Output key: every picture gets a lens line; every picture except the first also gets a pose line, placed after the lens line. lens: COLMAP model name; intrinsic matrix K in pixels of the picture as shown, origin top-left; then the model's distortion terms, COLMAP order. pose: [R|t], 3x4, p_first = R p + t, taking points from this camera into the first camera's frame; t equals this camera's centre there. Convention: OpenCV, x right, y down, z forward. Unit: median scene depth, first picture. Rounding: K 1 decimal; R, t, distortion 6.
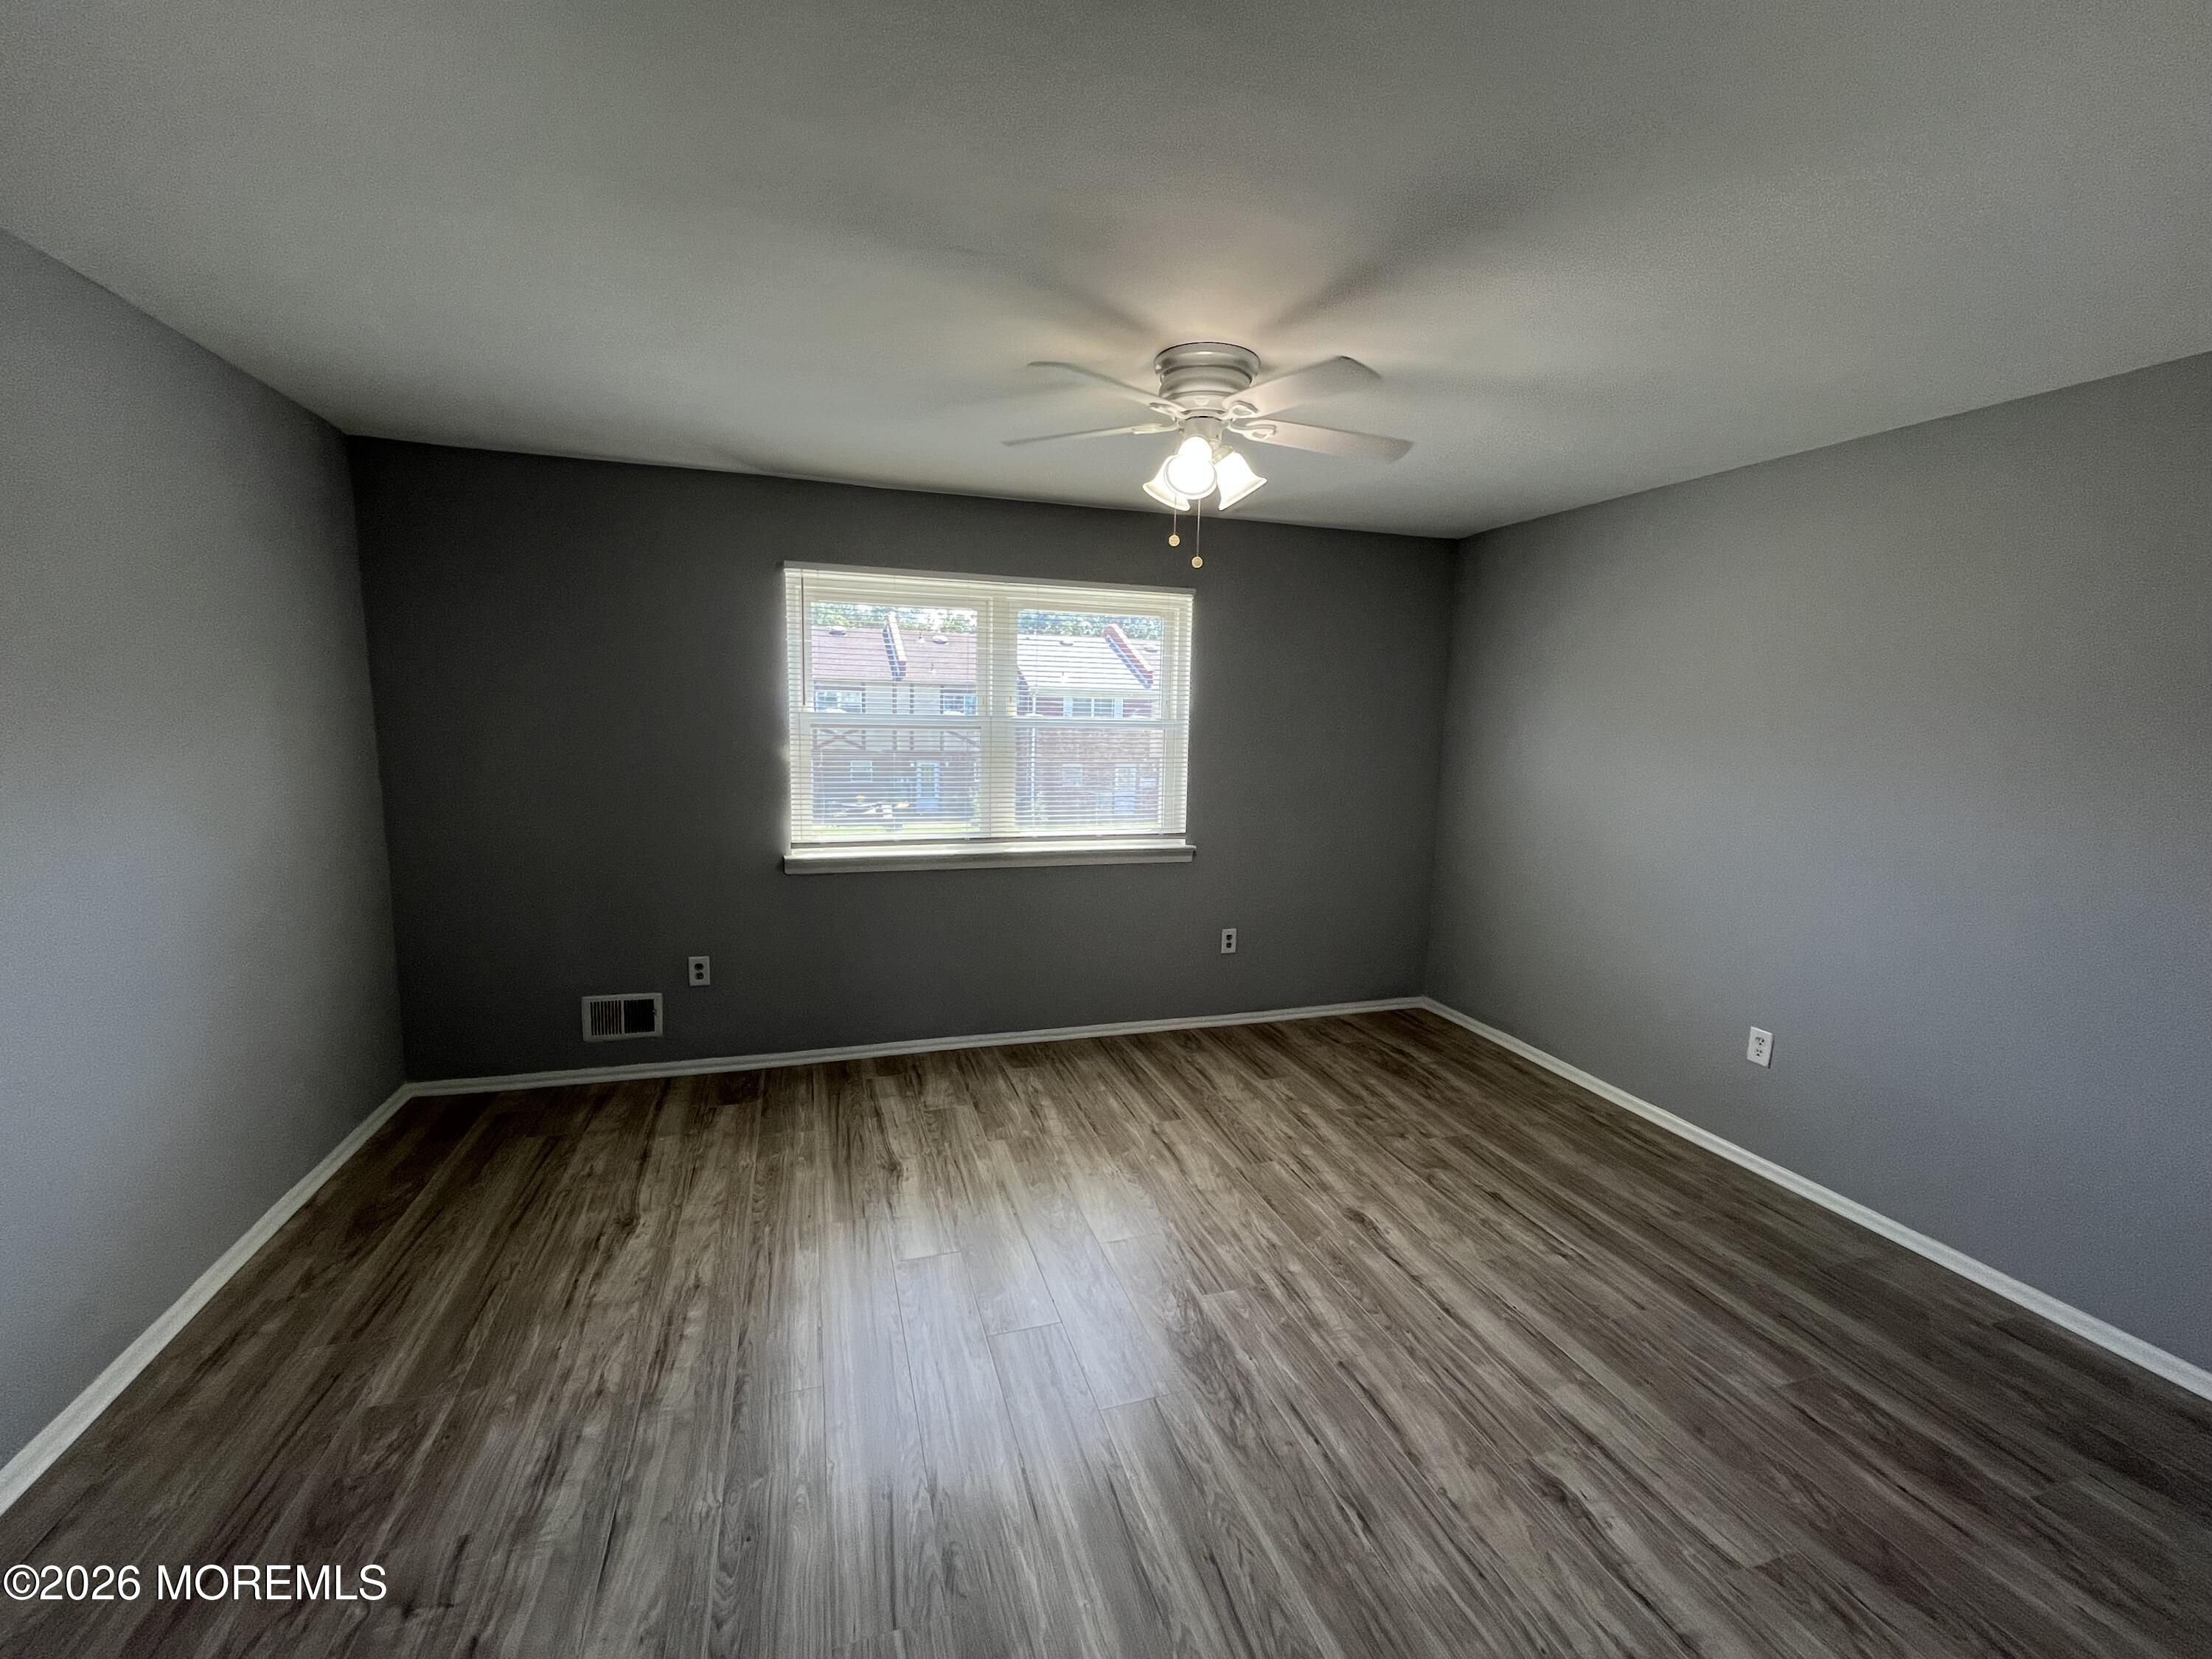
lens RADIAL K [[905.8, 0, 1094.6], [0, 905.8, 826.5], [0, 0, 1]] dist [-0.003971, 0.000597]
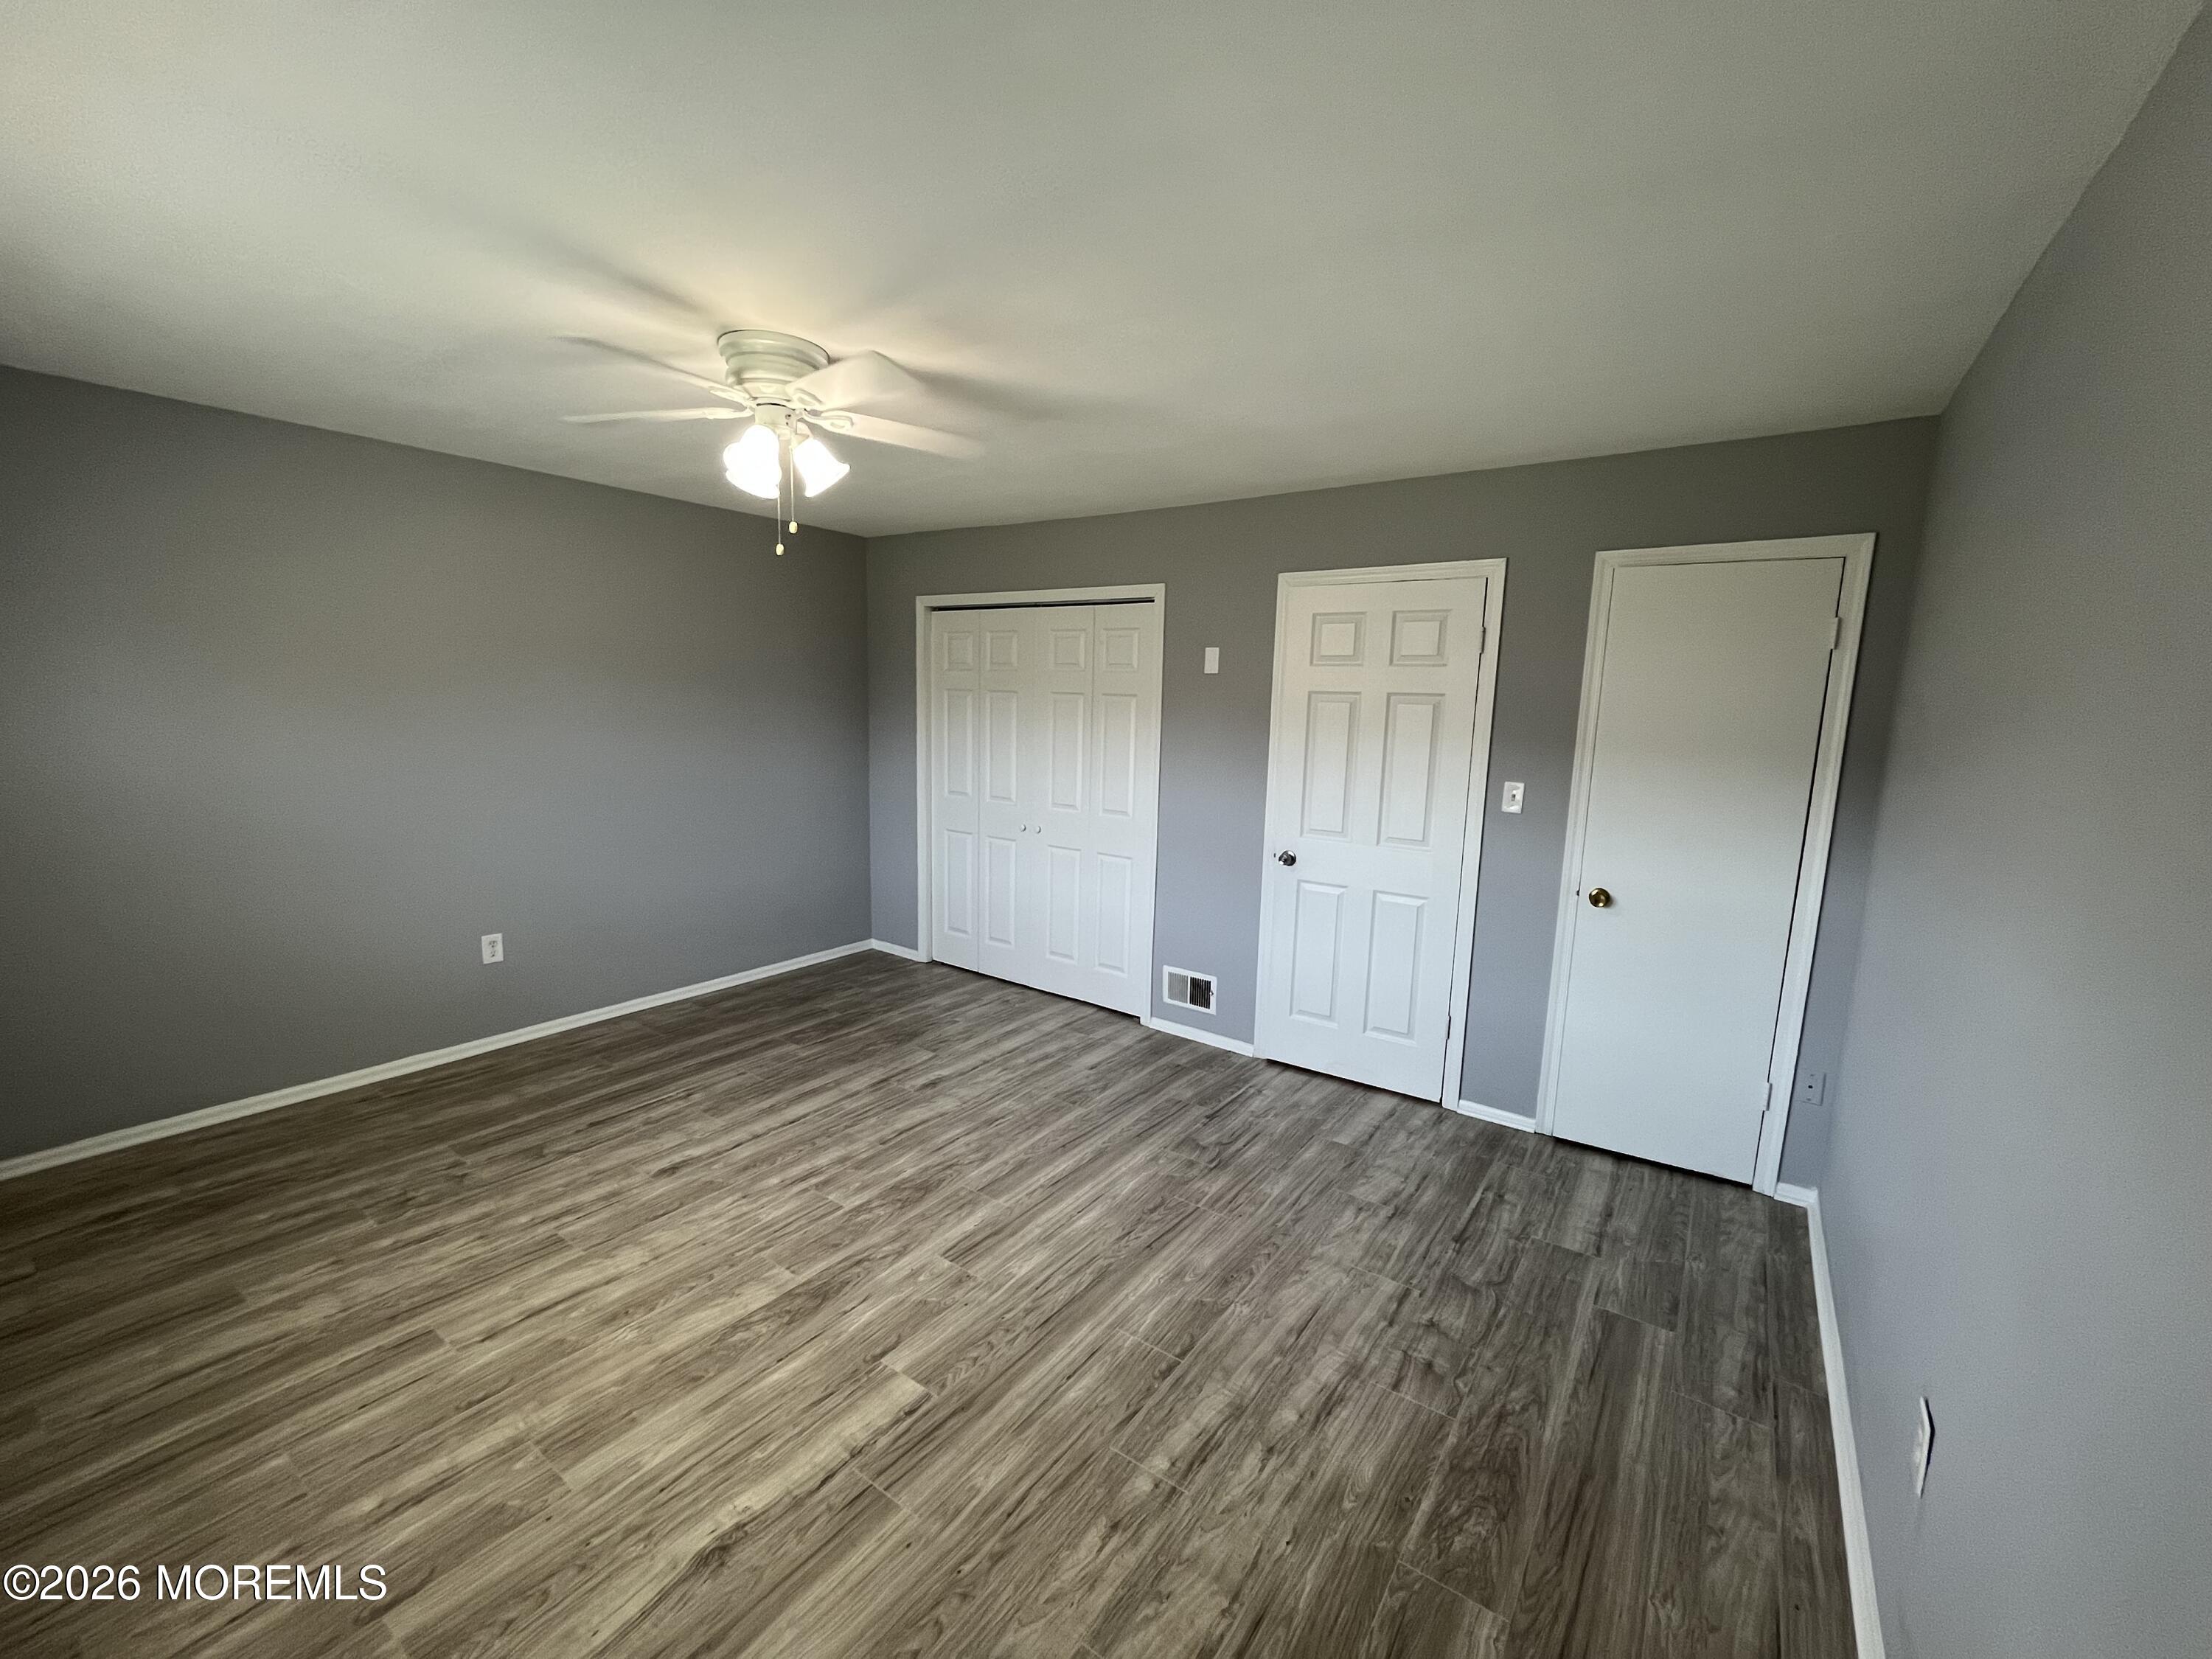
lens RADIAL K [[905.8, 0, 1112.0], [0, 905.8, 846.2], [0, 0, 1]] dist [-0.003971, 0.000597]
pose [[-0.607947, -0.172217, 0.775075, -0.887510], [0.061794, 0.962969, 0.262434, -0.203393], [-0.791569, 0.207441, -0.574792, 1.277992]]
